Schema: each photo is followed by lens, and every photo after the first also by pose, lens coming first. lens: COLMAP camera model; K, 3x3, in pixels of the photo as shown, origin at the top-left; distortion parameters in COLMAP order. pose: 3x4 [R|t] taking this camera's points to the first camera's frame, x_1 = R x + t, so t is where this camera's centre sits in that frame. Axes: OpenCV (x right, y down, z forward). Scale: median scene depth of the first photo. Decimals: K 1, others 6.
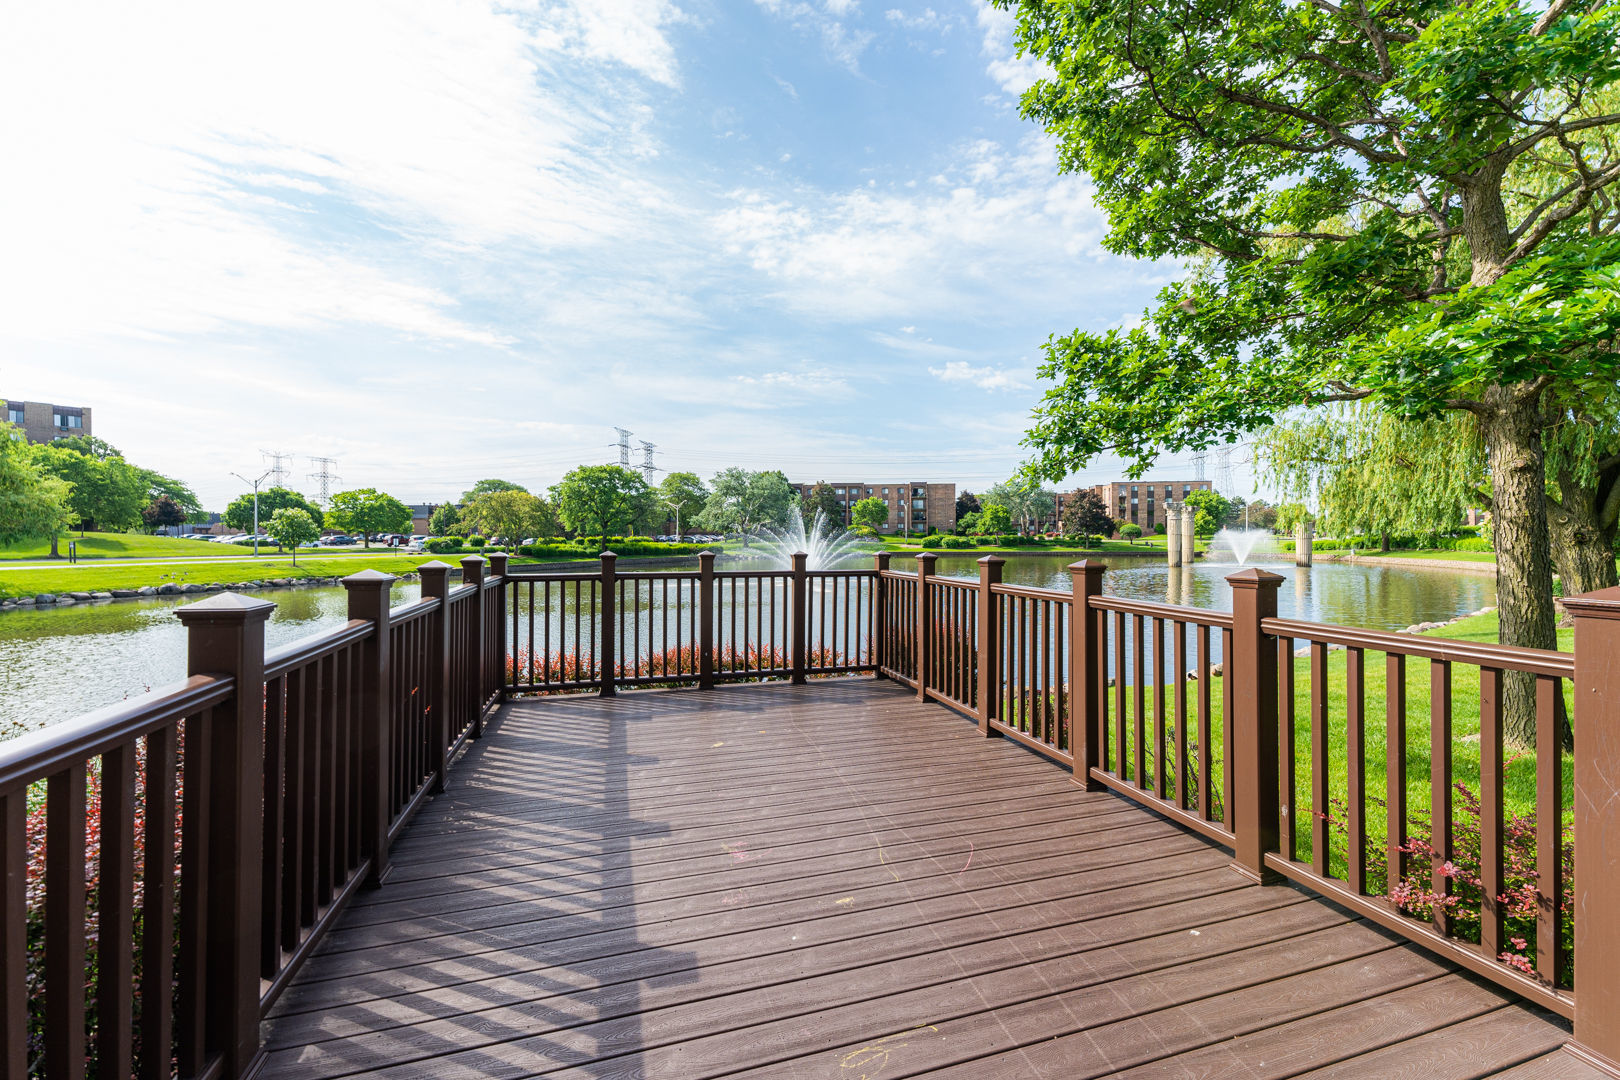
lens RADIAL K [[679.4, 0, 810.0], [0, 679.4, 540.0], [0, 0, 1]] dist [0.011990, -0.000106]
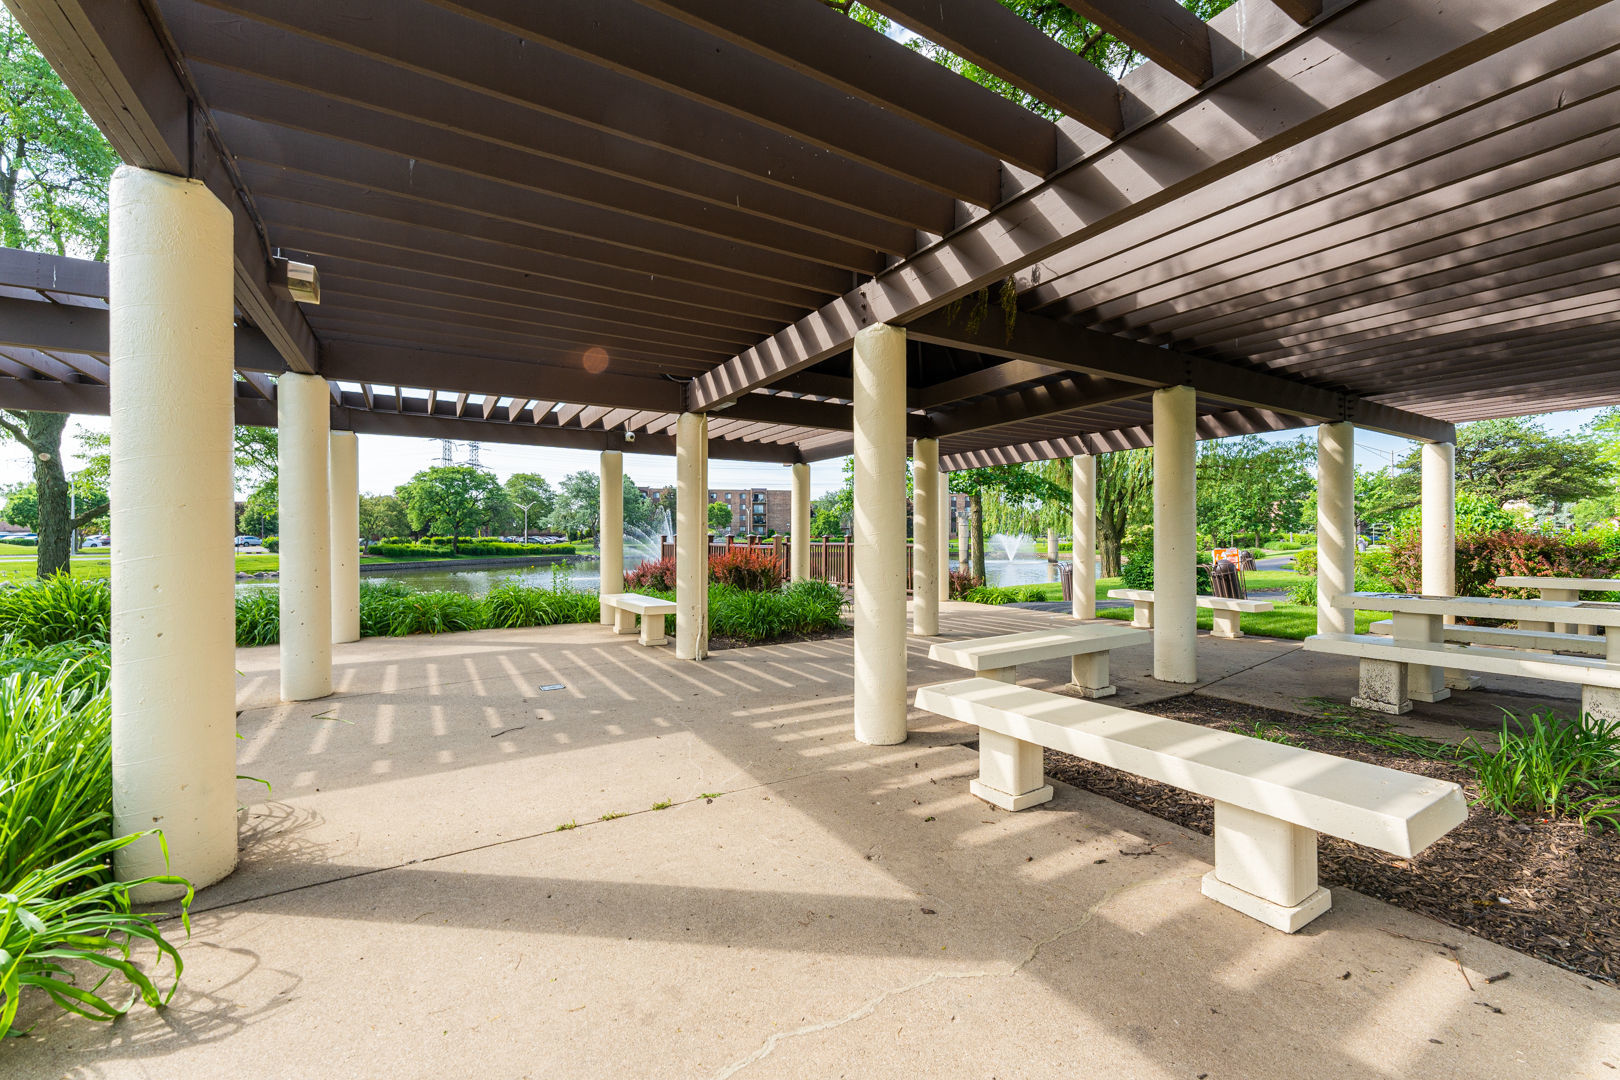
lens RADIAL K [[679.4, 0, 810.0], [0, 679.4, 540.0], [0, 0, 1]] dist [0.011990, -0.000106]
pose [[0.971078, 0.005550, 0.238696, -0.028634], [-0.004411, 0.999976, -0.005304, 0.002842], [-0.238720, 0.004097, 0.971080, -0.098654]]
